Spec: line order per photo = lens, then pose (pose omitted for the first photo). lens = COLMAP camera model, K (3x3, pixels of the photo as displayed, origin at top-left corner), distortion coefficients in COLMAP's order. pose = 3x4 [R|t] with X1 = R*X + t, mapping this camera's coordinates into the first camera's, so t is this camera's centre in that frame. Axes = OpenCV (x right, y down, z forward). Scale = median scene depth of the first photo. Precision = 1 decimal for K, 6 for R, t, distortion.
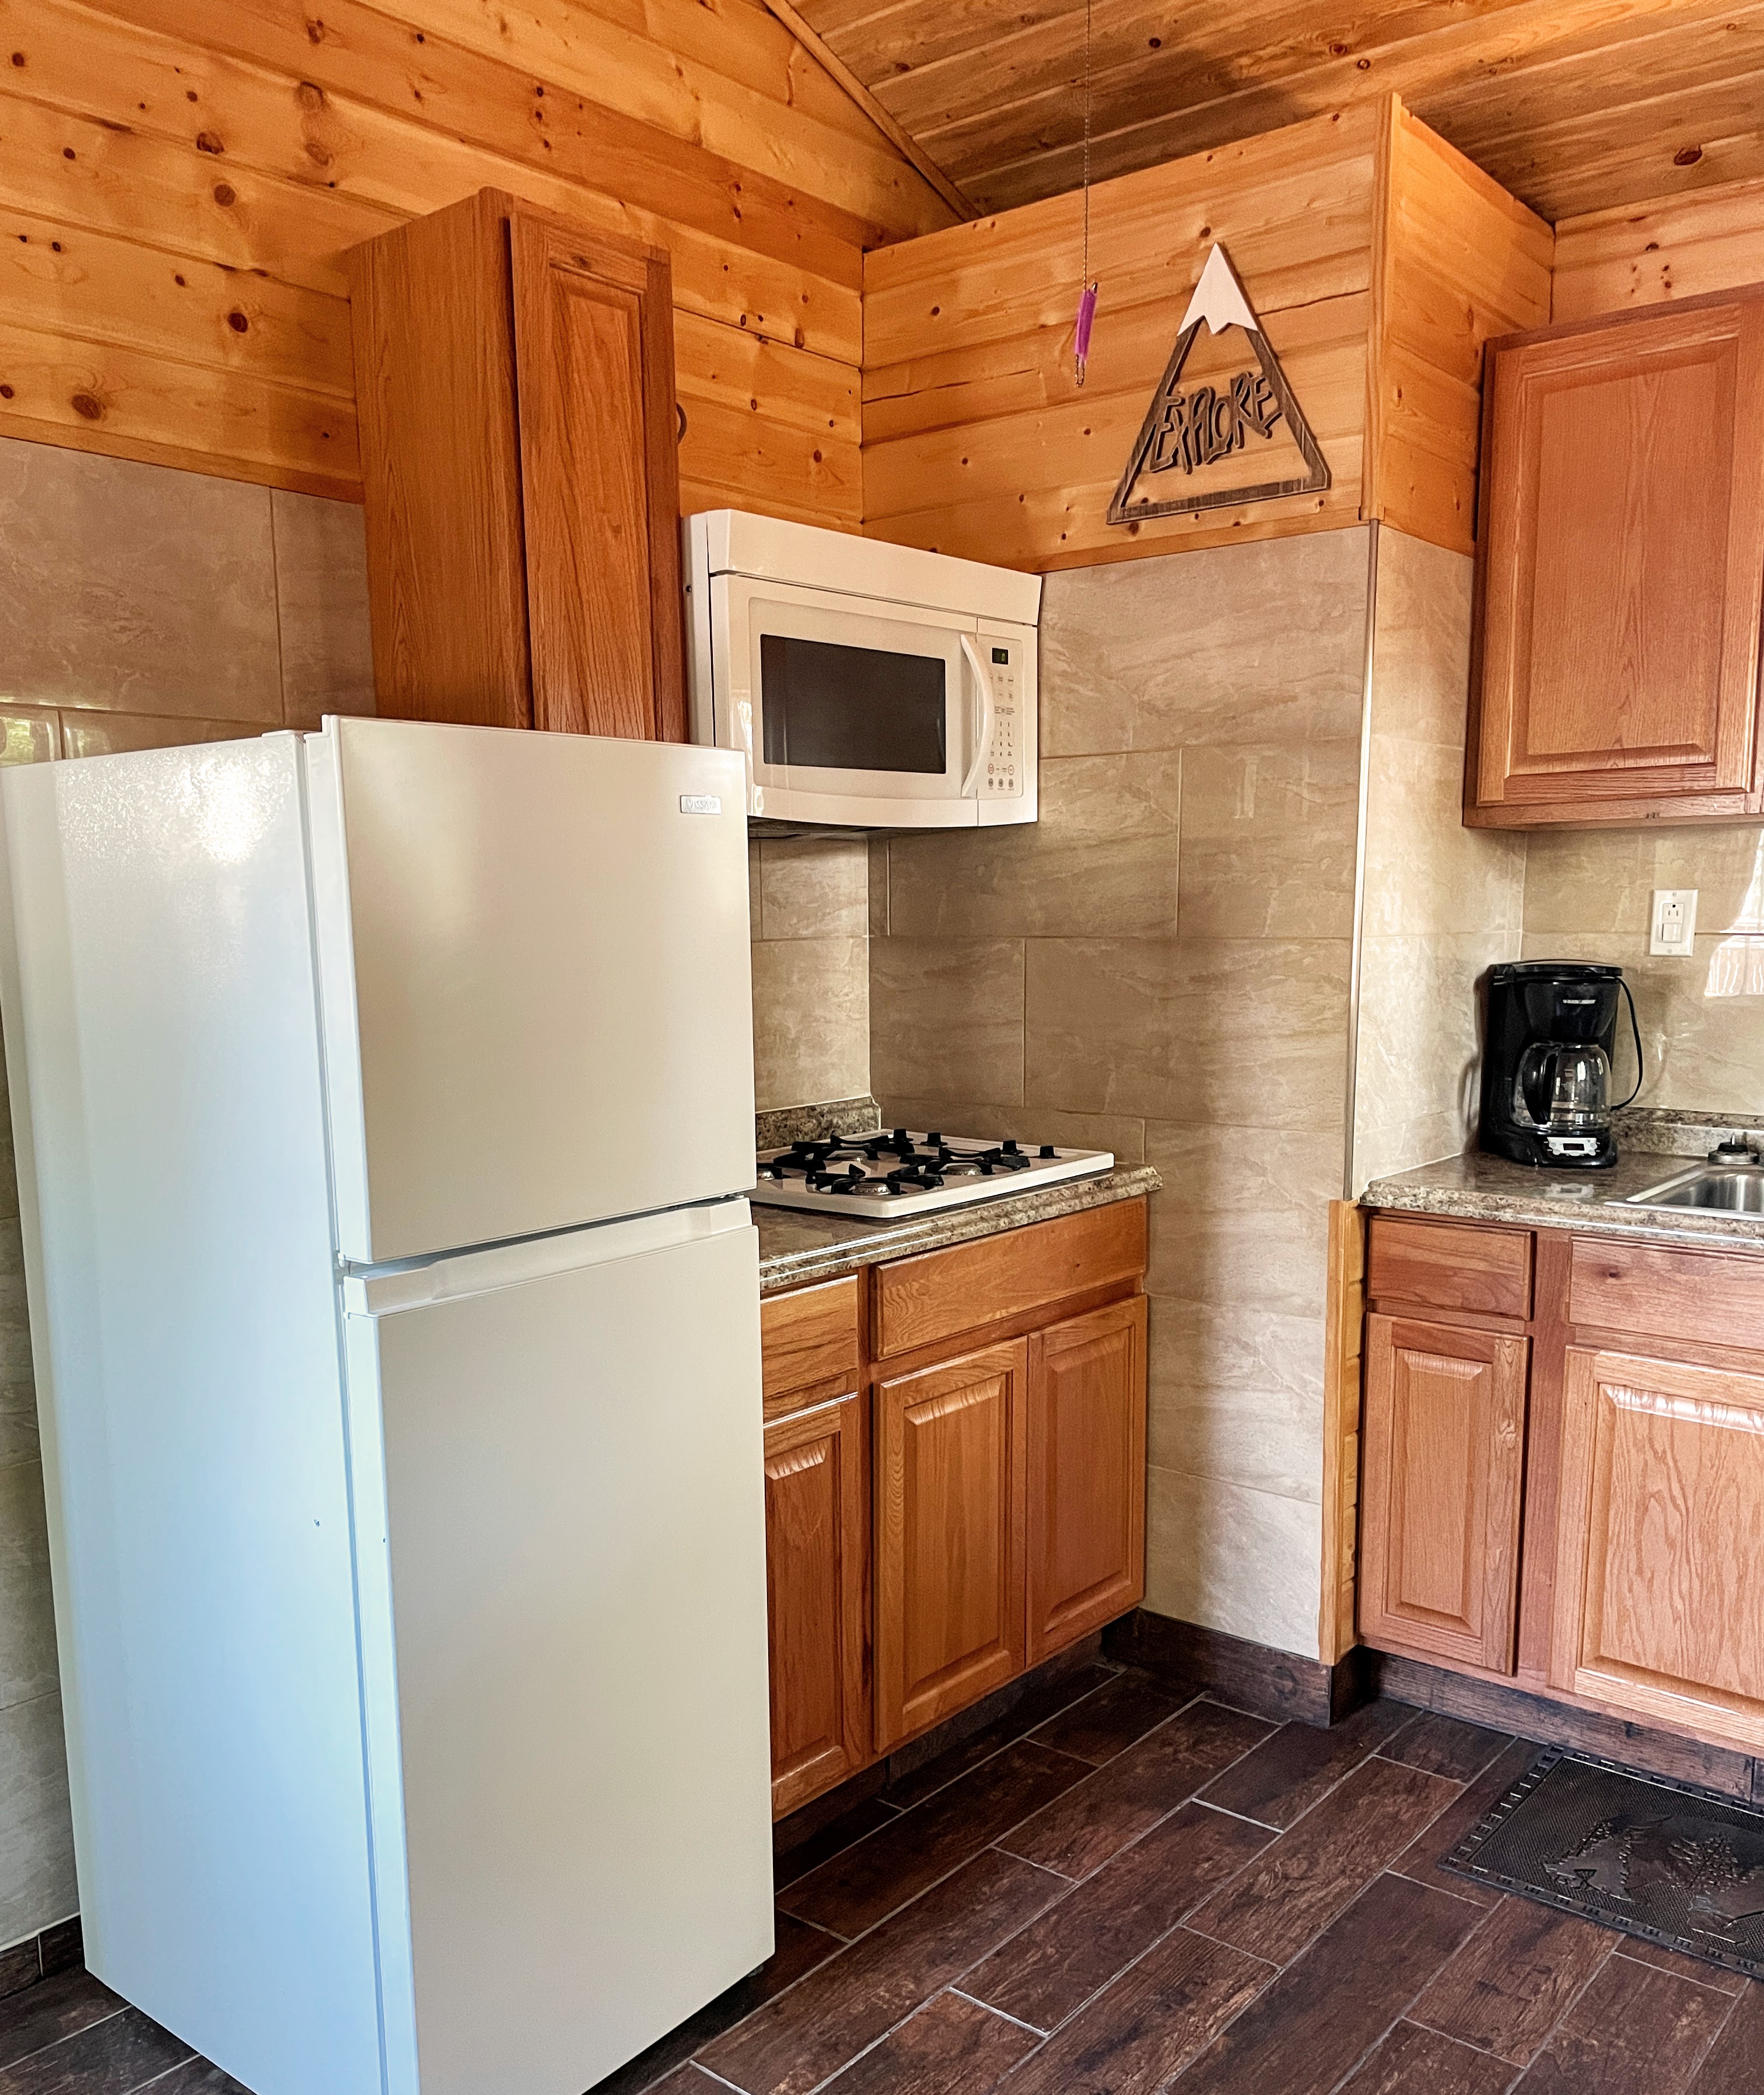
lens RADIAL K [[1749.2, 0, 880.1], [0, 1749.2, 1162.9], [0, 0, 1]] dist [0.042815, -0.102434]
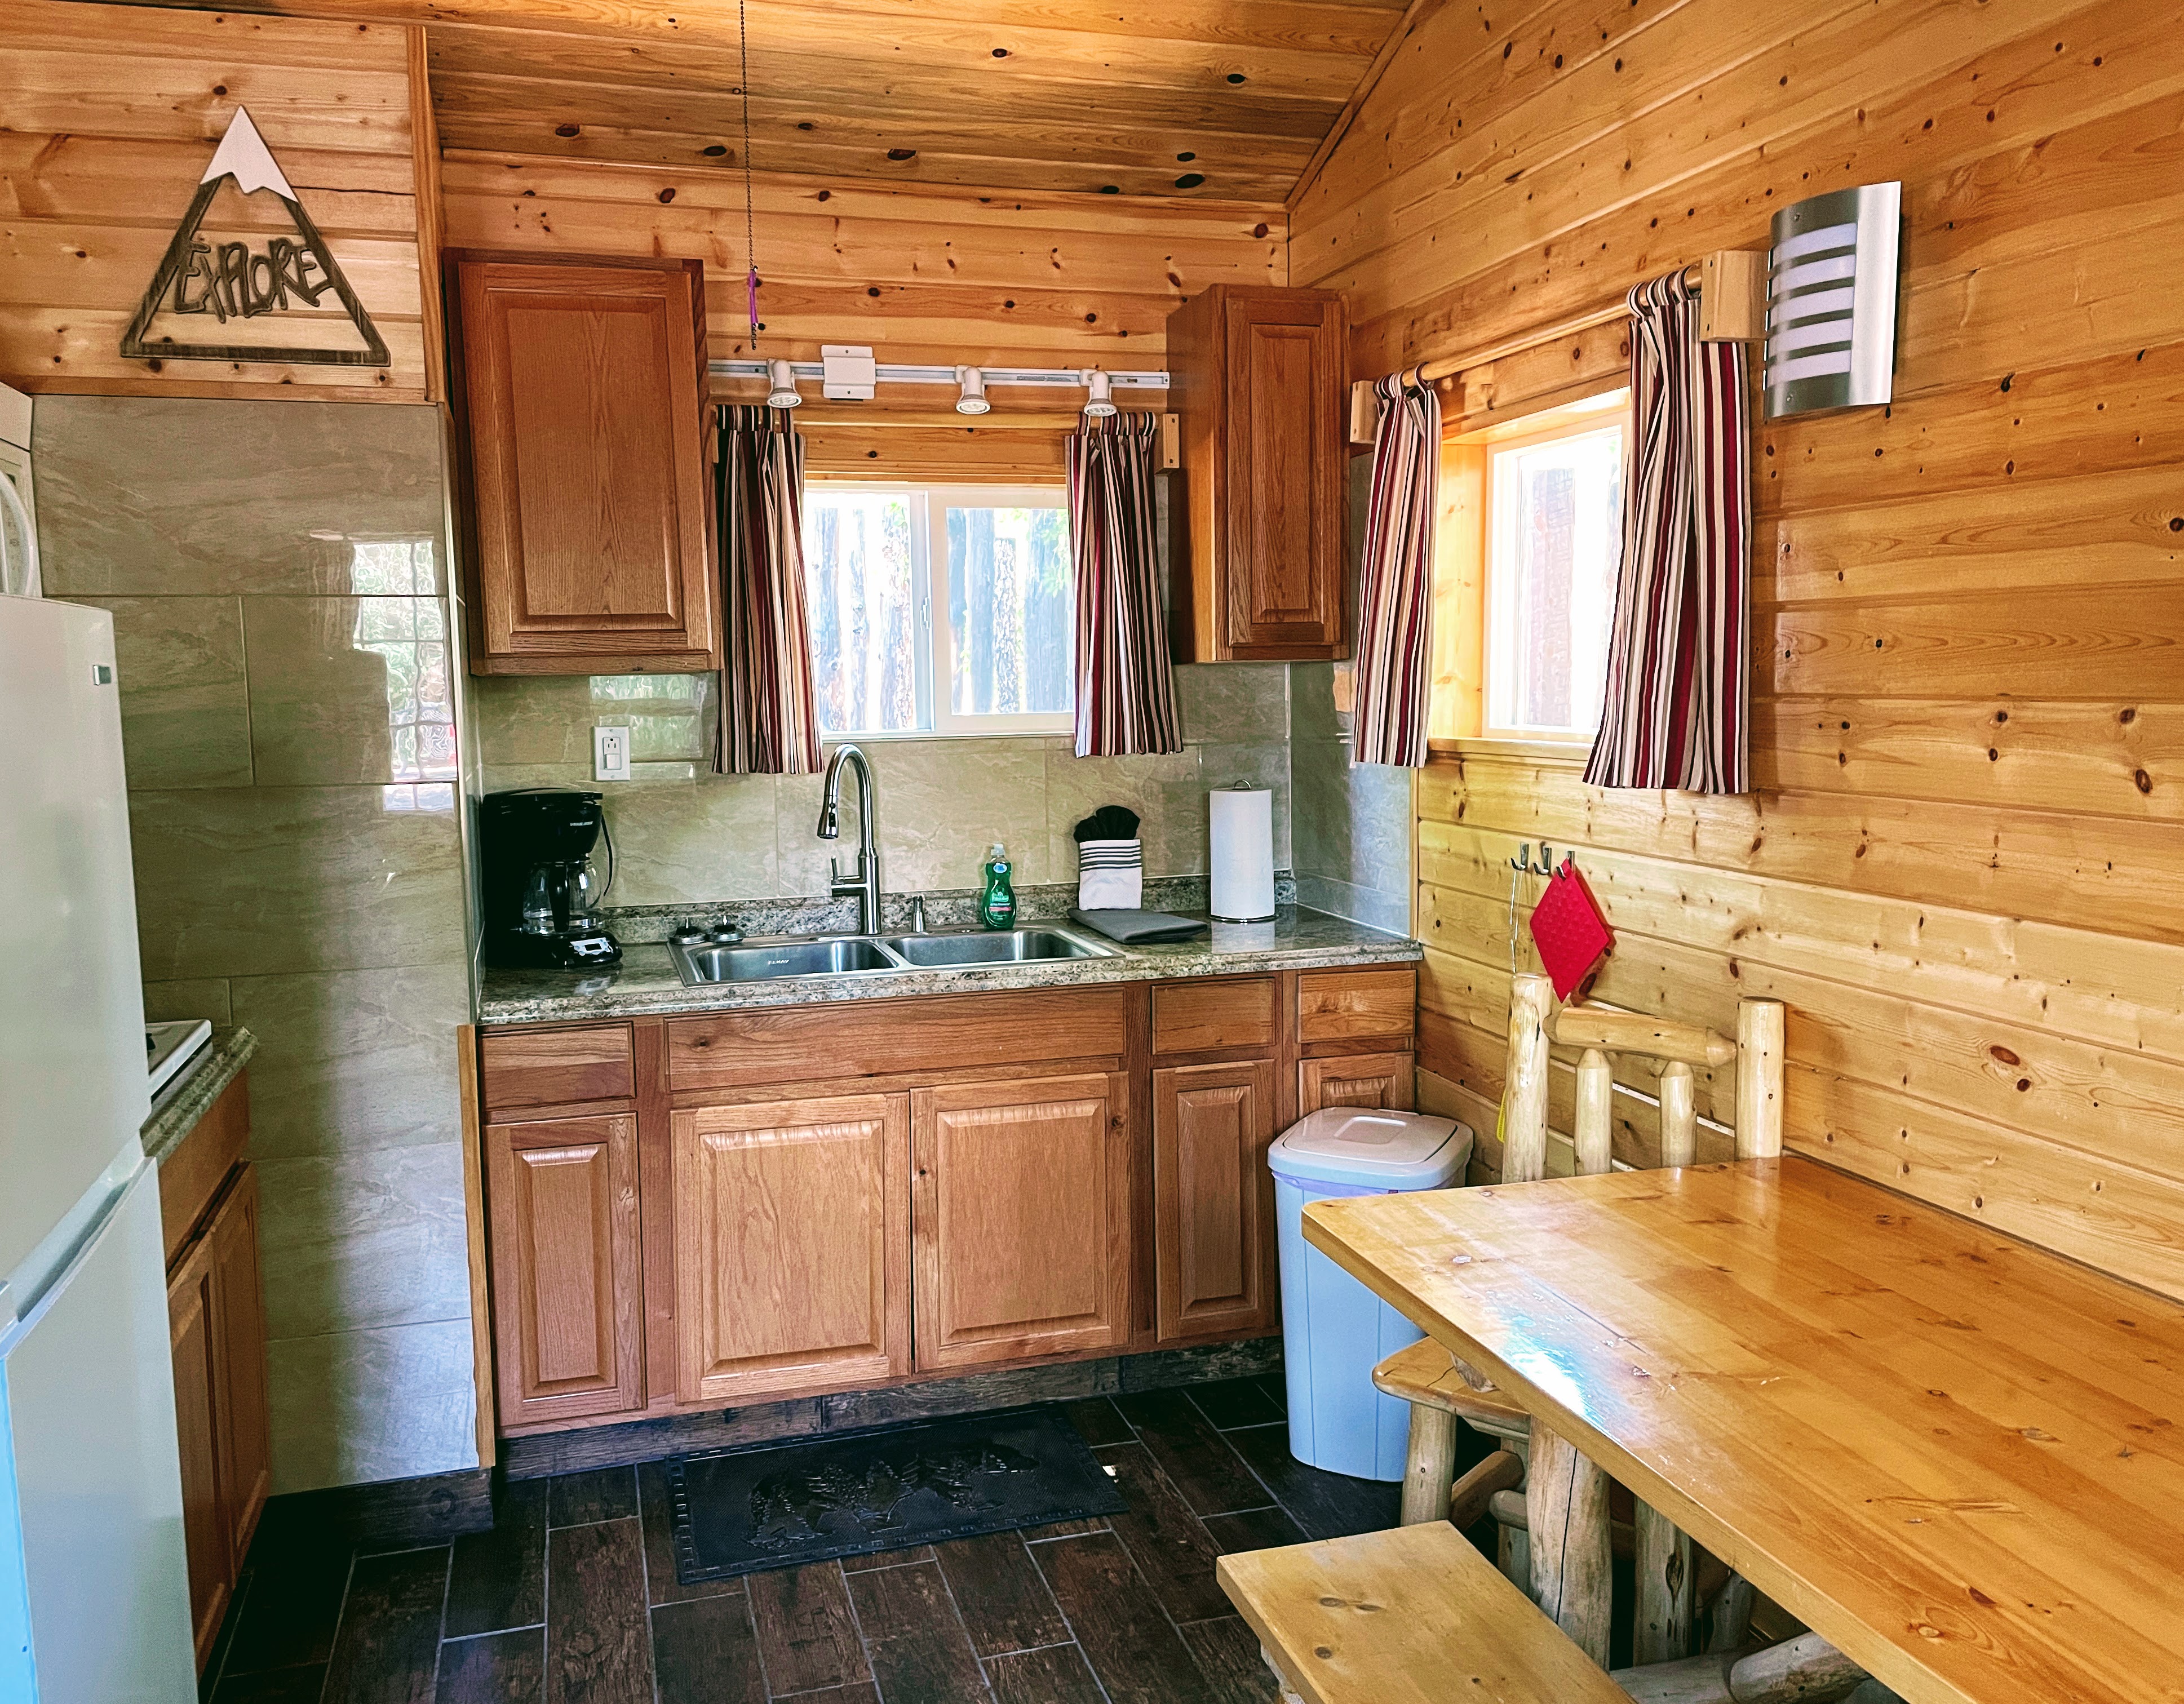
lens RADIAL K [[1655.4, 0, 1091.1], [0, 1655.4, 821.3], [0, 0, 1]] dist [0.009457, -0.052434]
pose [[0.530741, -0.070240, 0.844618, -0.369018], [0.136553, 0.990627, -0.003425, -0.044898], [-0.836461, 0.117153, 0.535358, 0.128512]]
